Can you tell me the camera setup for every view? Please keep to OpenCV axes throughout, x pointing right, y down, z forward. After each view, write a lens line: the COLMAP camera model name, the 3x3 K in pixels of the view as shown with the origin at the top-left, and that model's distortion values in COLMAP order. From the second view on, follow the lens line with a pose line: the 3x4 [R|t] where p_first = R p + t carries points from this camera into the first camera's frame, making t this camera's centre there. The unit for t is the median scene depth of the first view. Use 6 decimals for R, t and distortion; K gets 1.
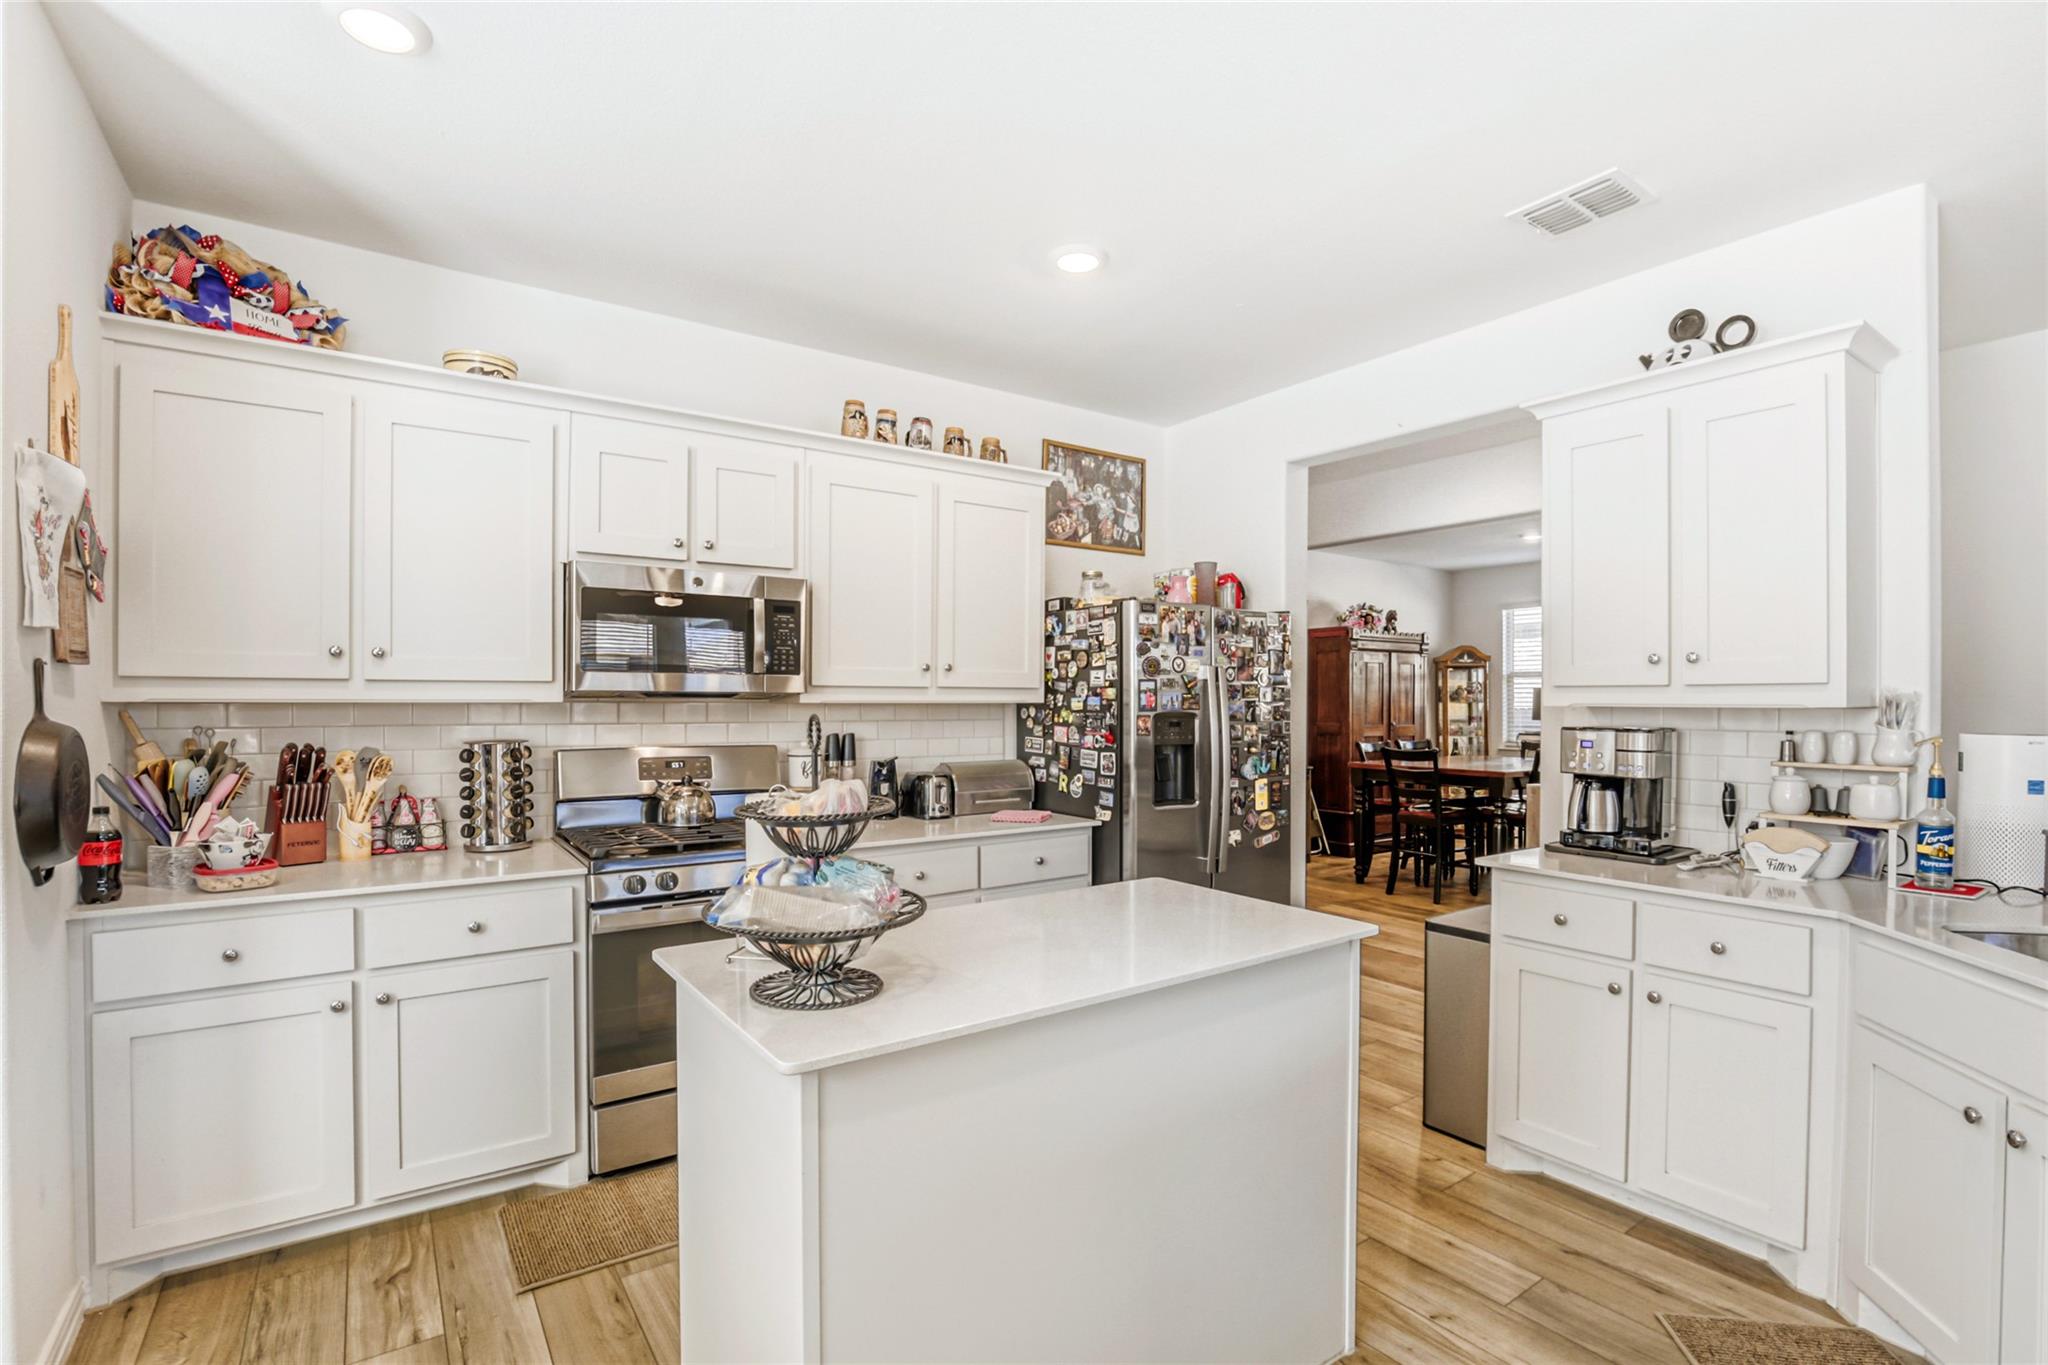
lens RADIAL K [[947.2, 0, 1034.9], [0, 947.2, 691.9], [0, 0, 1]] dist [-0.030555, 0.003163]
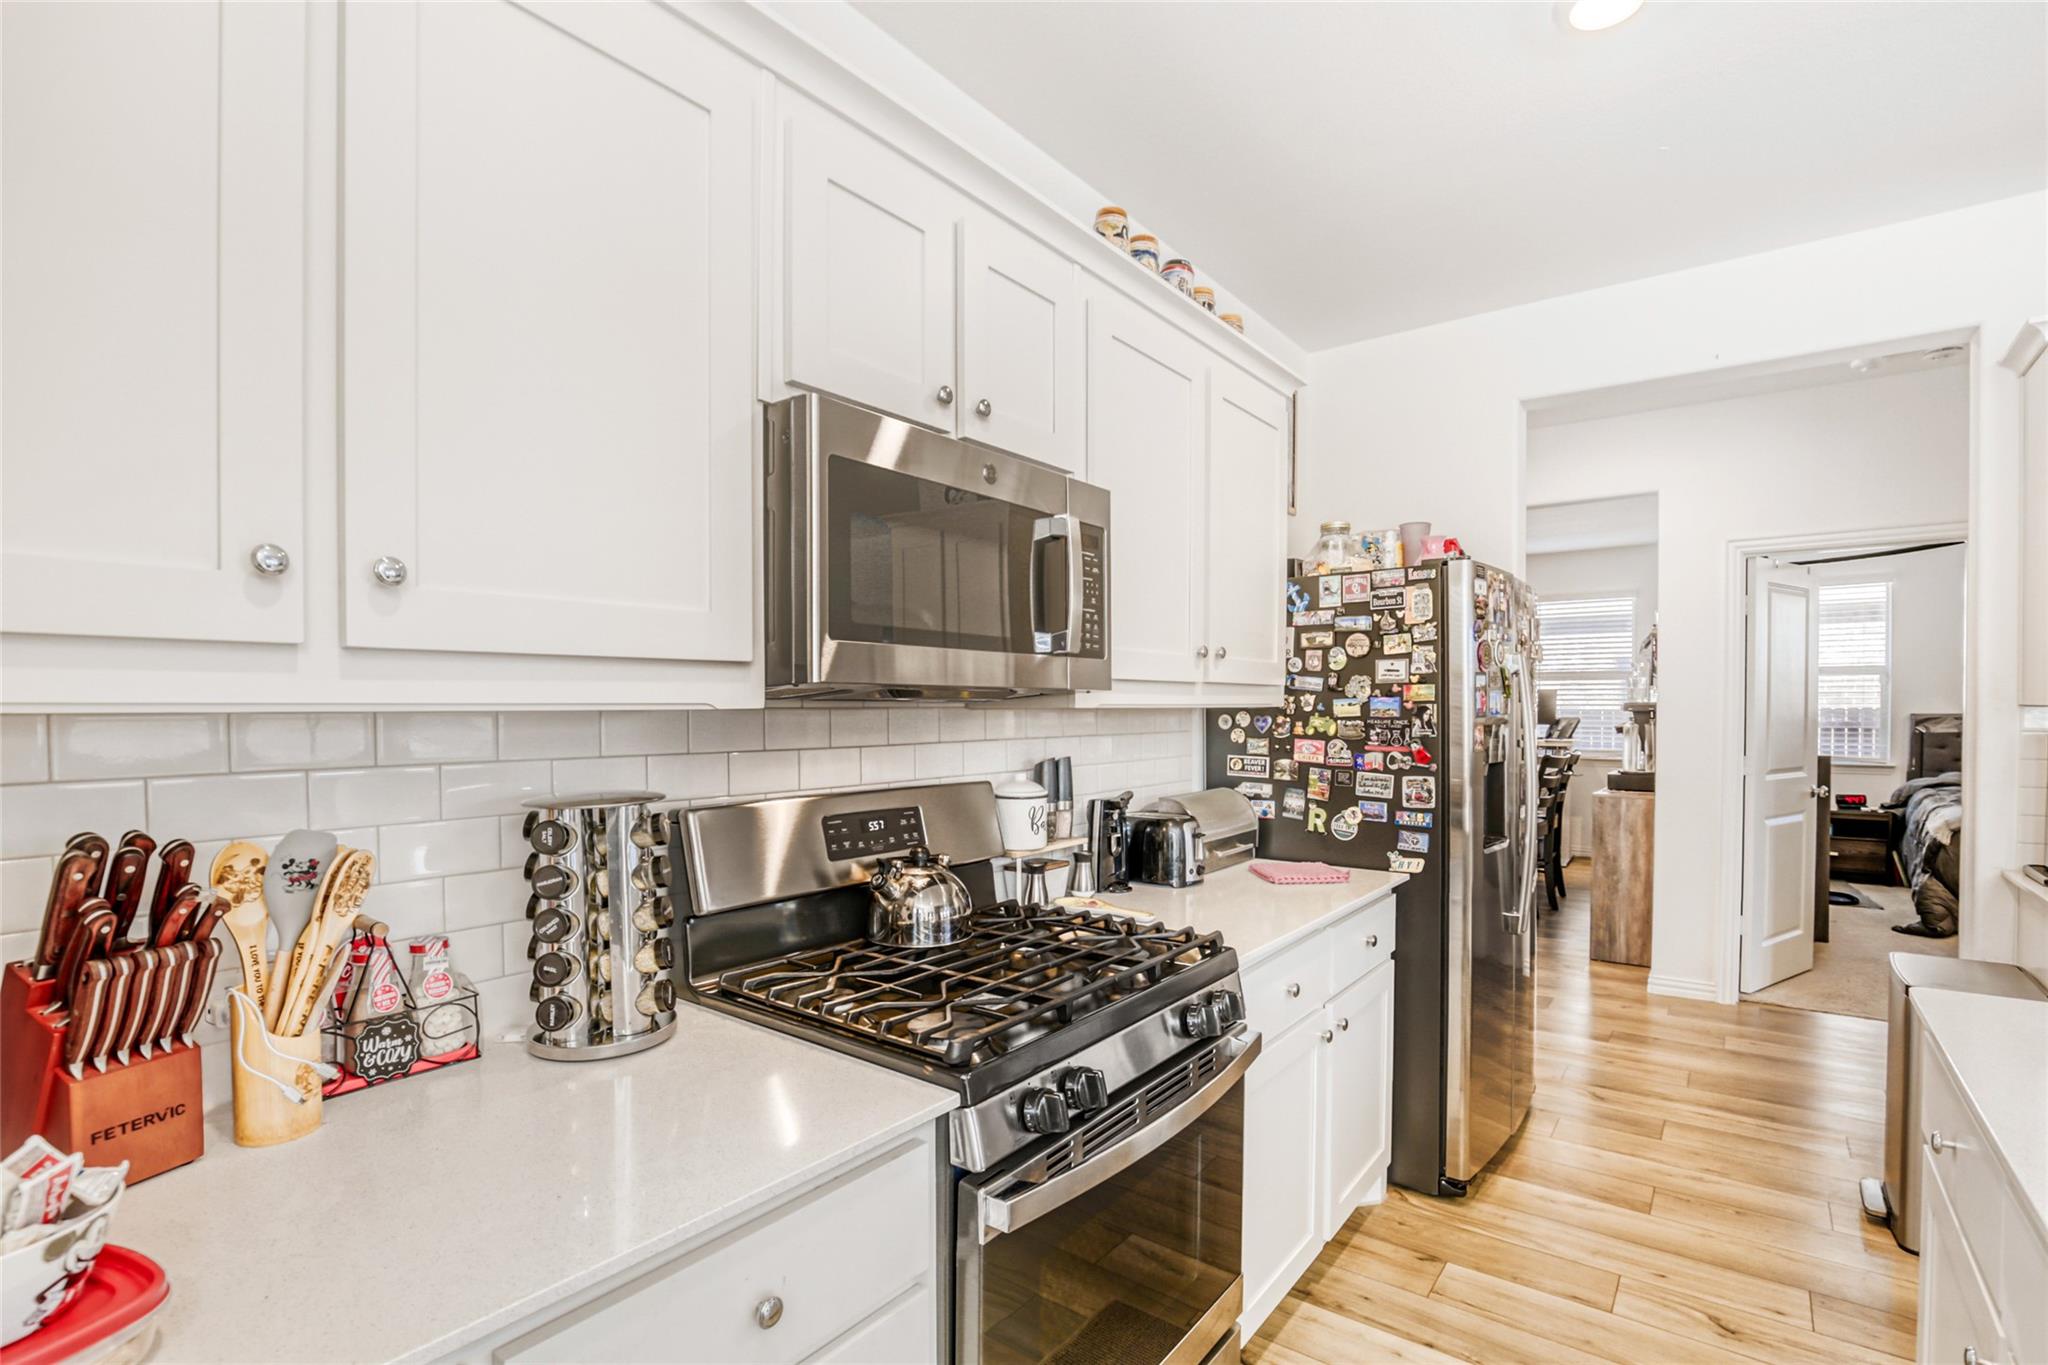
lens RADIAL K [[947.2, 0, 1023.4], [0, 947.2, 713.9], [0, 0, 1]] dist [-0.030555, 0.003163]
pose [[0.956414, -0.007691, 0.291914, -0.398142], [0.002955, 0.999857, 0.016661, 0.004834], [-0.292000, -0.015072, 0.956299, 0.405112]]
